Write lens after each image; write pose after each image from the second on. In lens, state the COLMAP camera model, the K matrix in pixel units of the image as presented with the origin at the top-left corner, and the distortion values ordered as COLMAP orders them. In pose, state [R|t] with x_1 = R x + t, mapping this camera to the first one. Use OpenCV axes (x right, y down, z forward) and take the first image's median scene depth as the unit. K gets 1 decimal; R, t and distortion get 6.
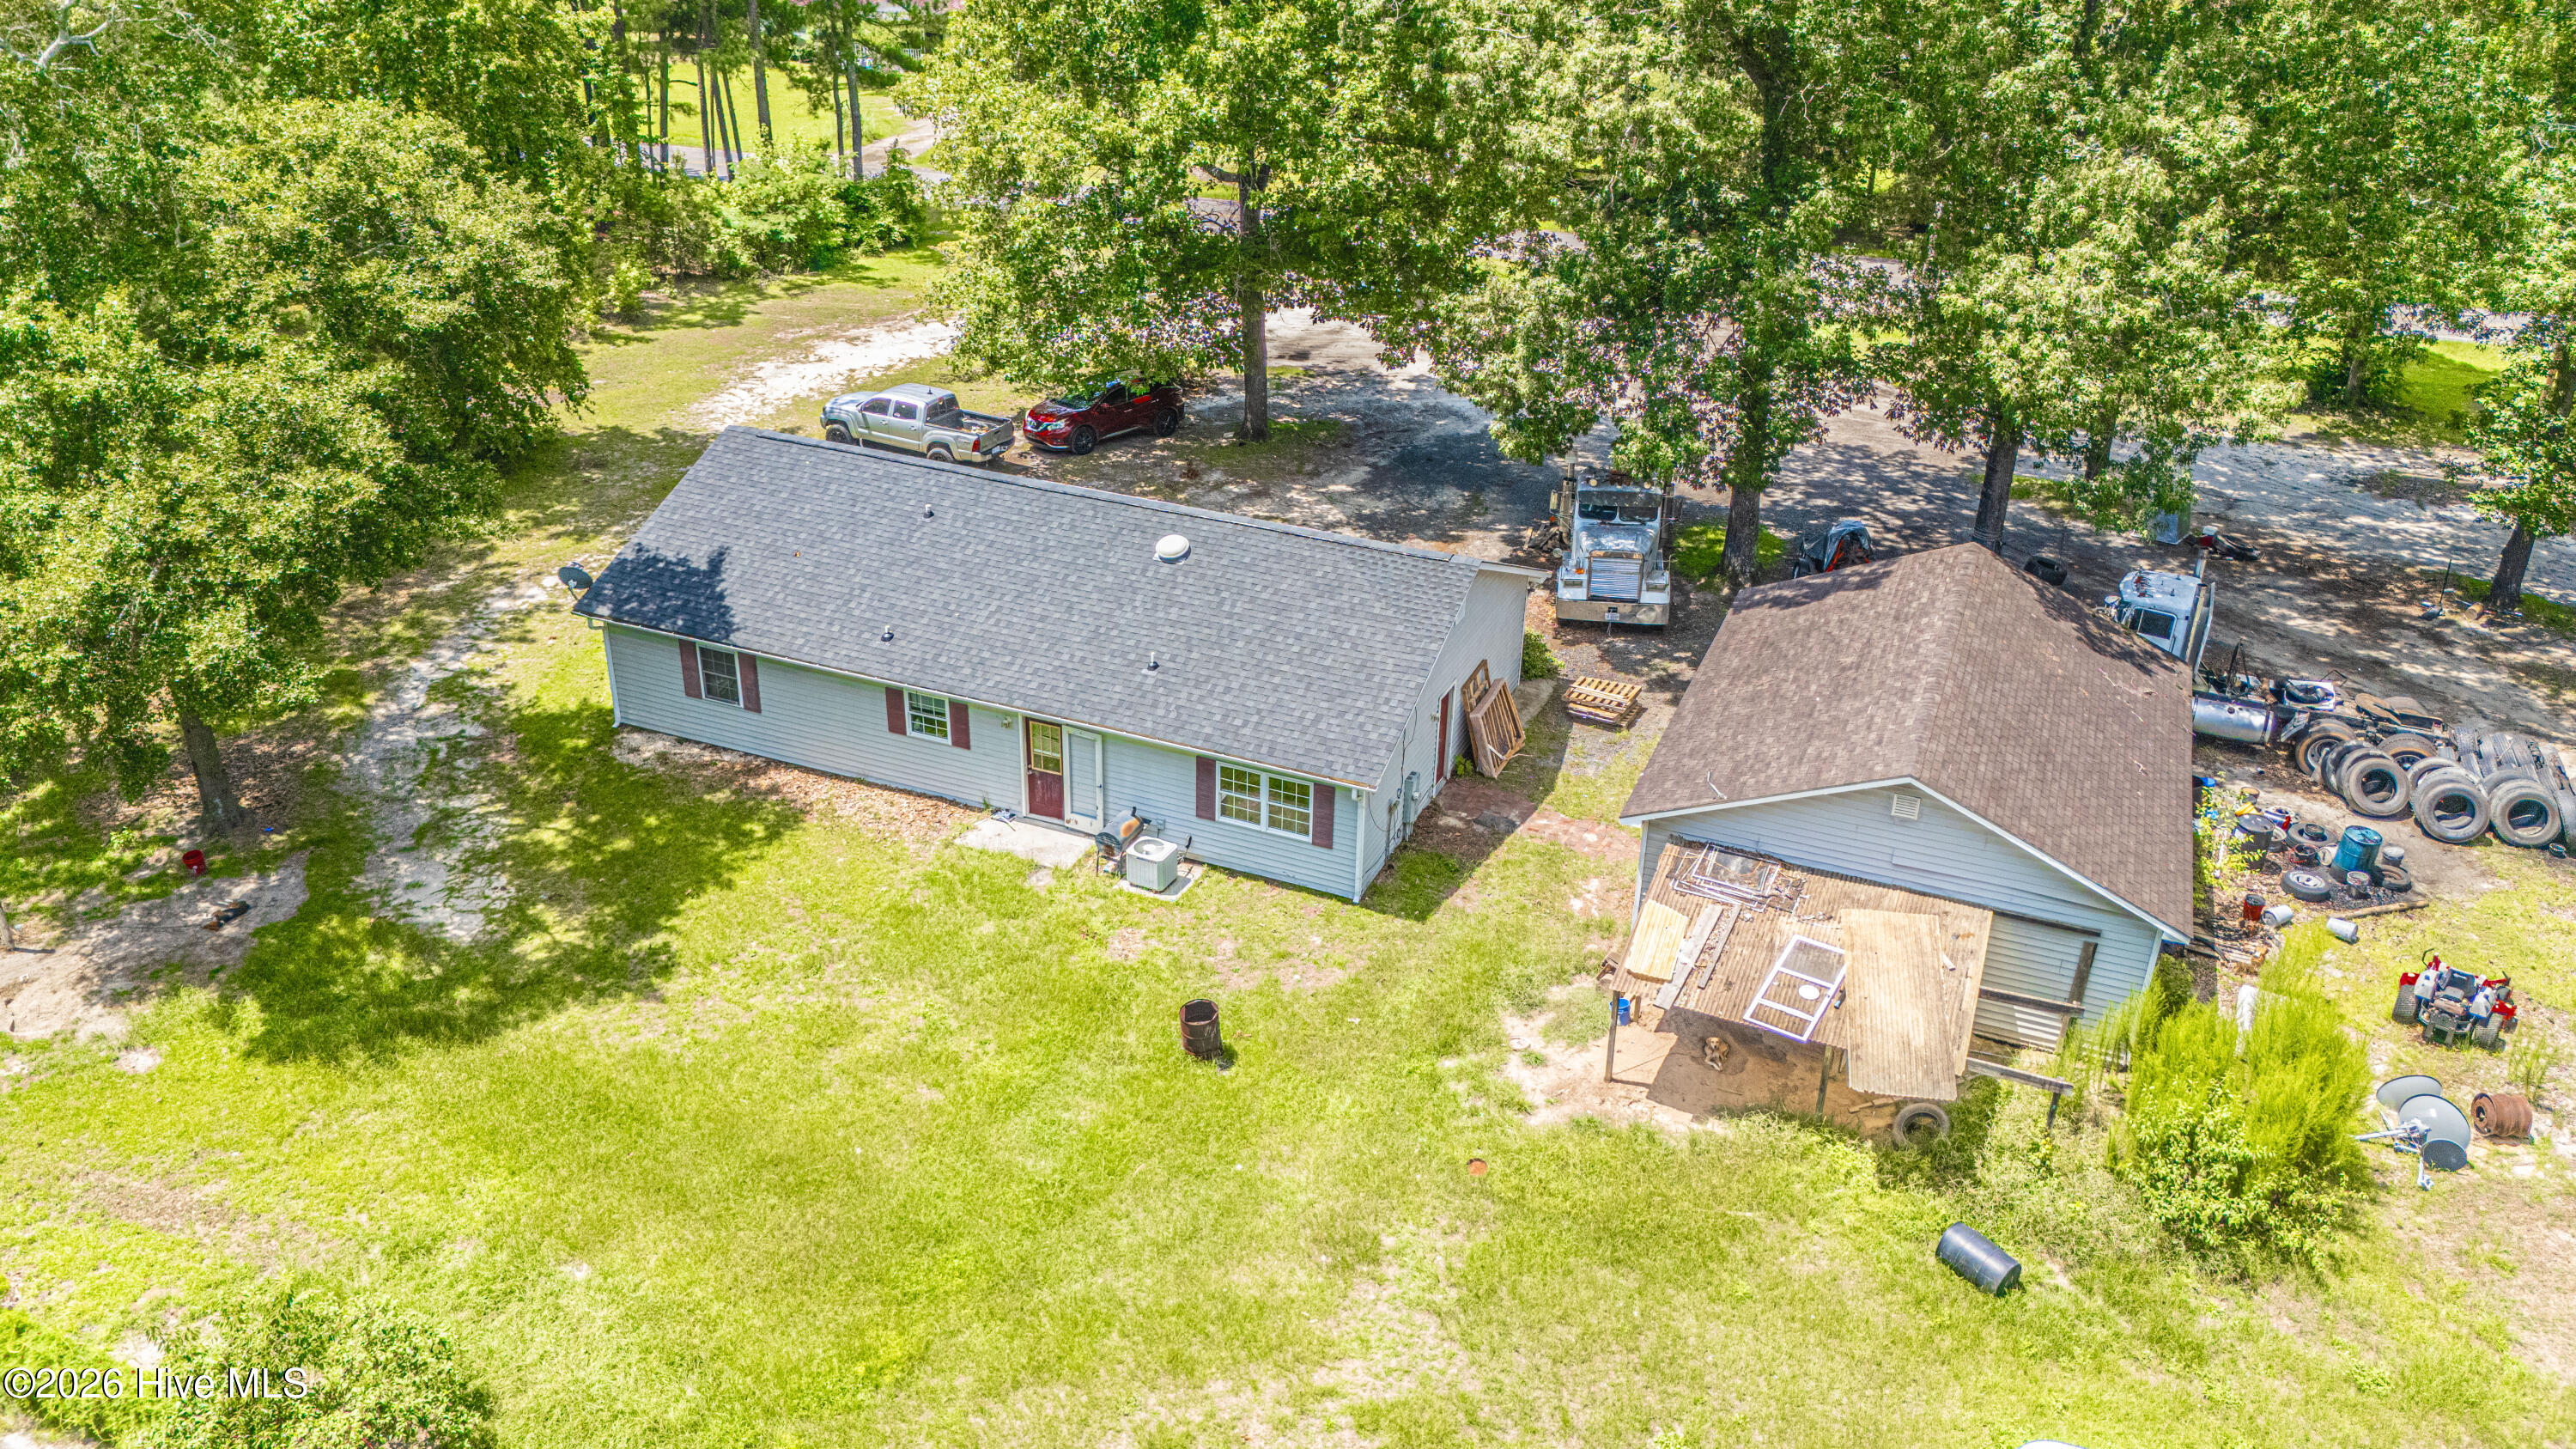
lens RADIAL K [[1869.0, 0, 1287.5], [0, 1869.0, 667.4], [0, 0, 1]] dist [0.096174, -0.184408]
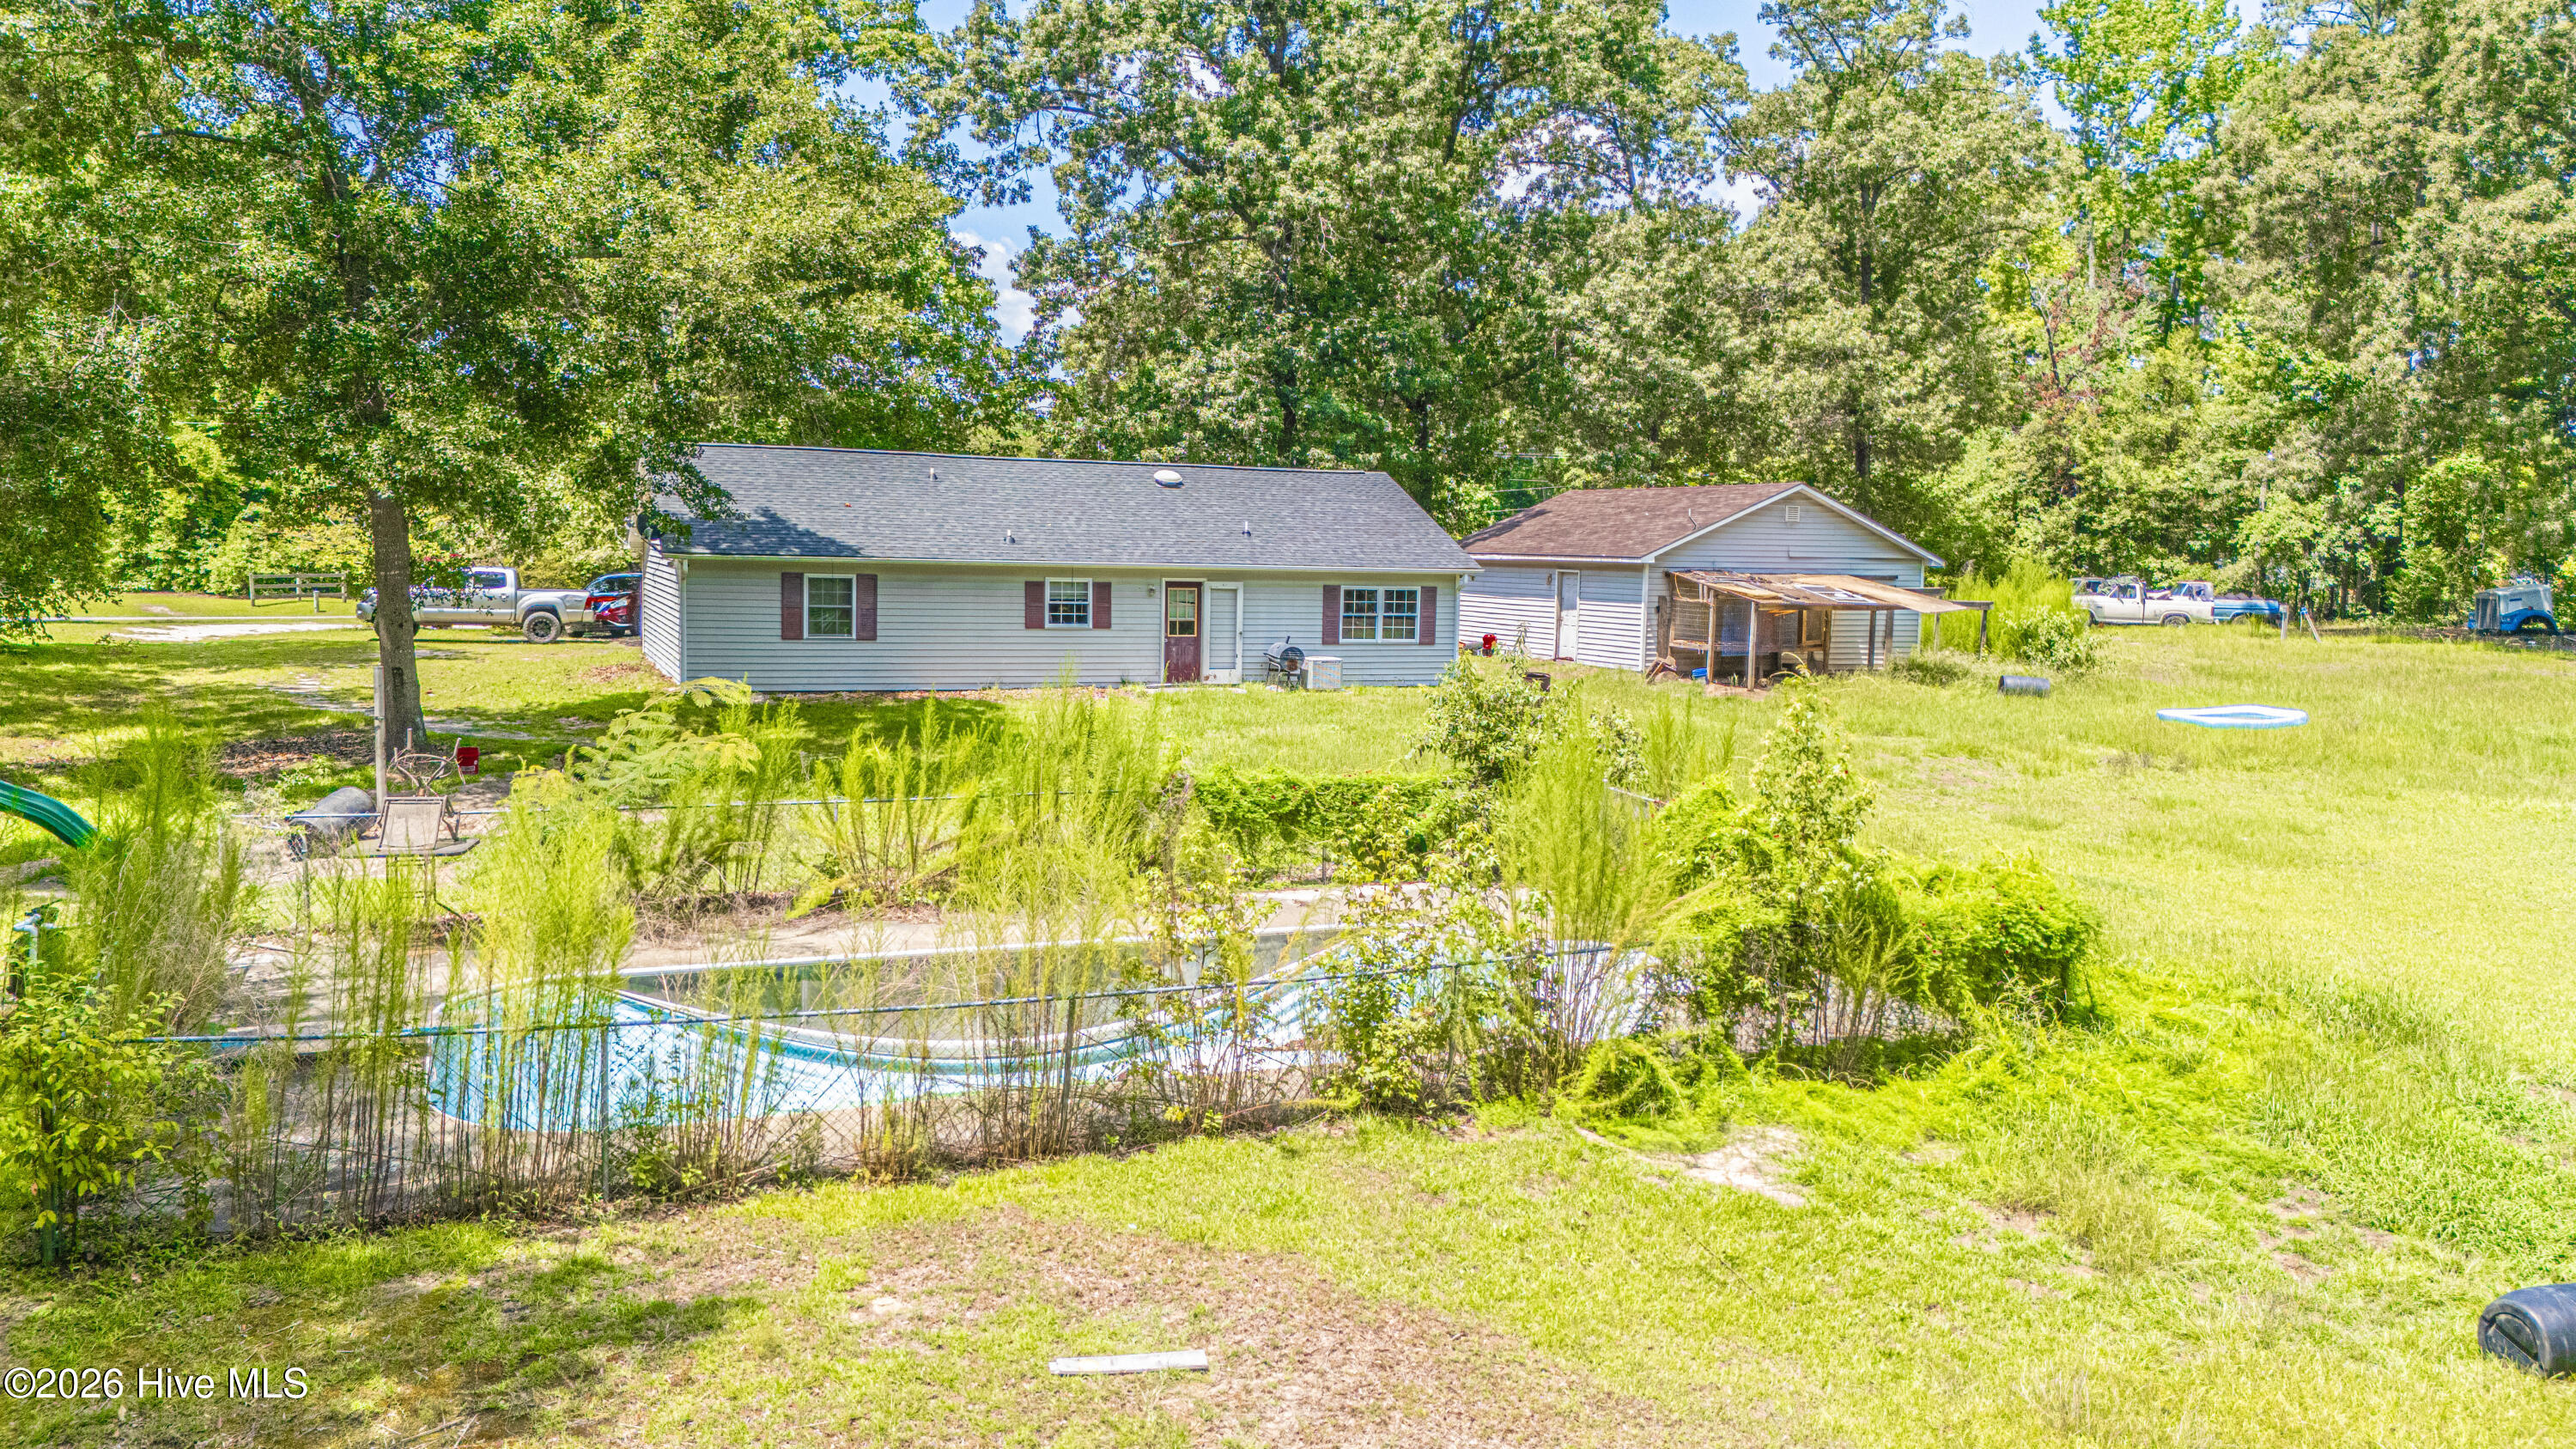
lens RADIAL K [[1869.0, 0, 1287.5], [0, 1869.0, 667.4], [0, 0, 1]] dist [0.096174, -0.184408]
pose [[0.722591, -0.050211, 0.689450, -0.846920], [0.288261, 0.928393, -0.234504, 0.350791], [-0.628306, 0.368192, 0.685322, 0.203648]]
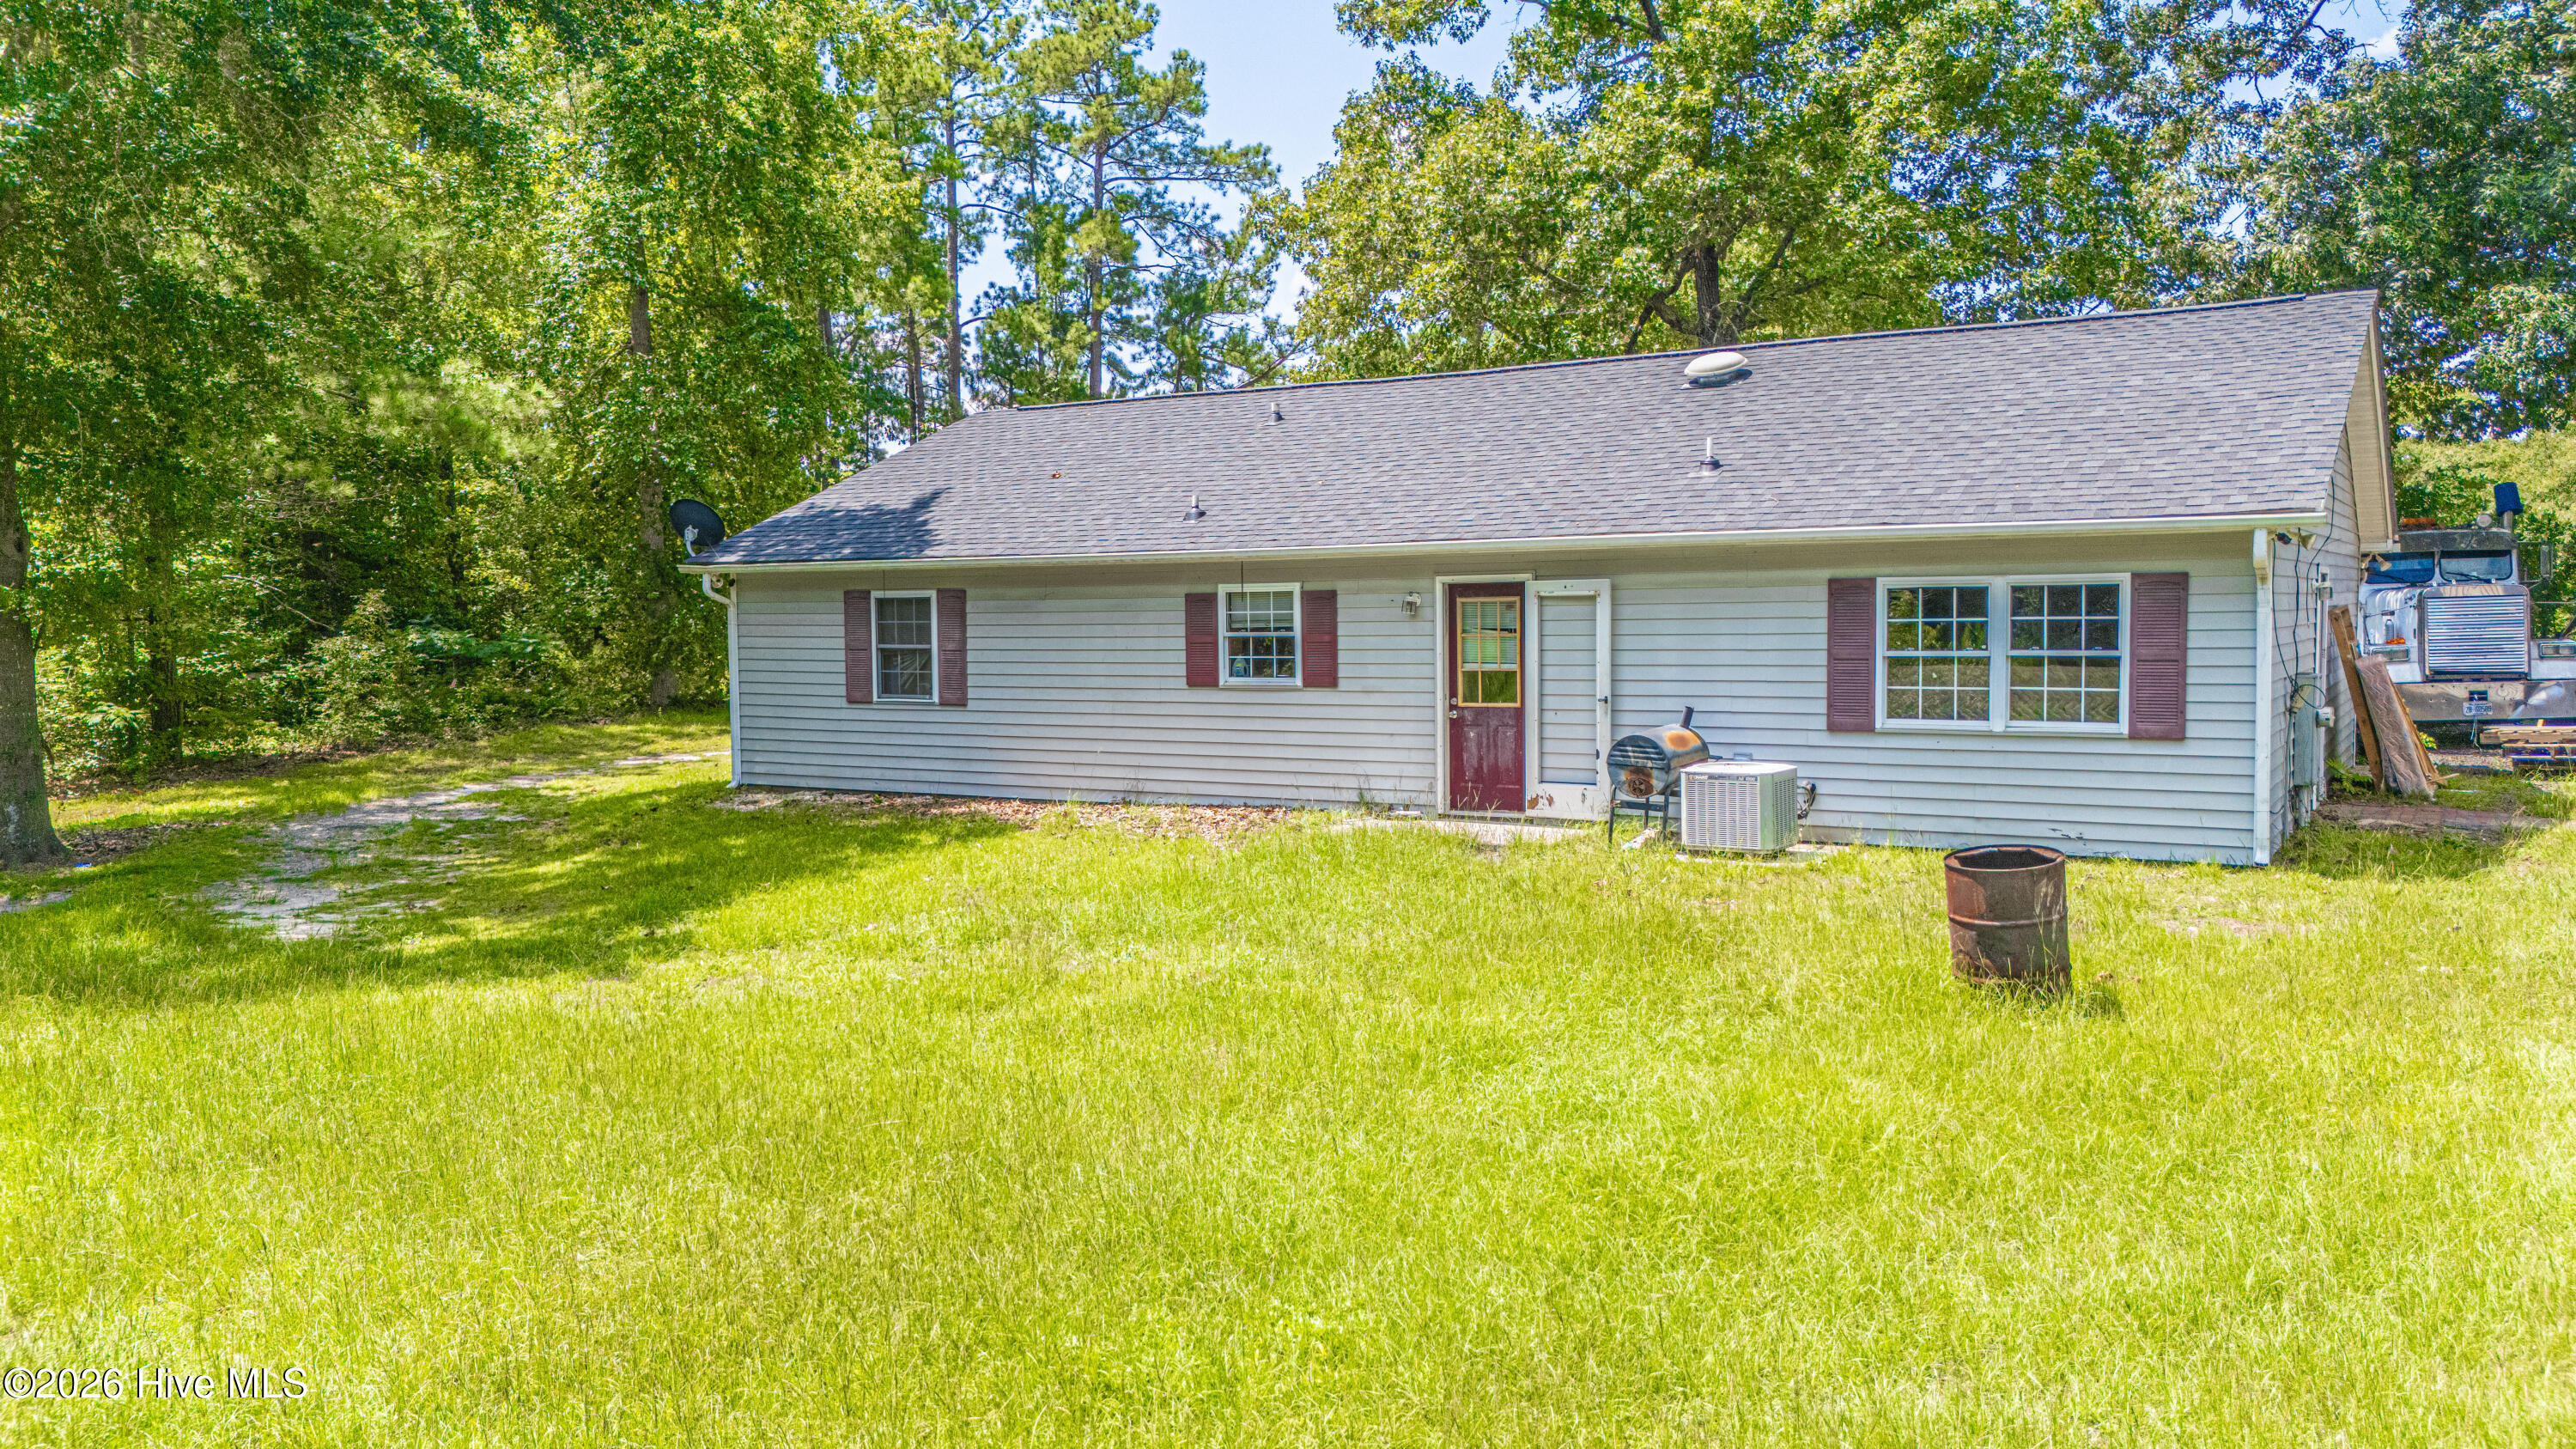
lens RADIAL K [[1869.0, 0, 1287.5], [0, 1869.0, 667.4], [0, 0, 1]] dist [0.096174, -0.184408]
pose [[0.984541, -0.031228, -0.172350, -0.095322], [-0.039068, 0.920039, -0.389875, 0.239894], [0.170744, 0.390581, 0.904596, 0.538368]]
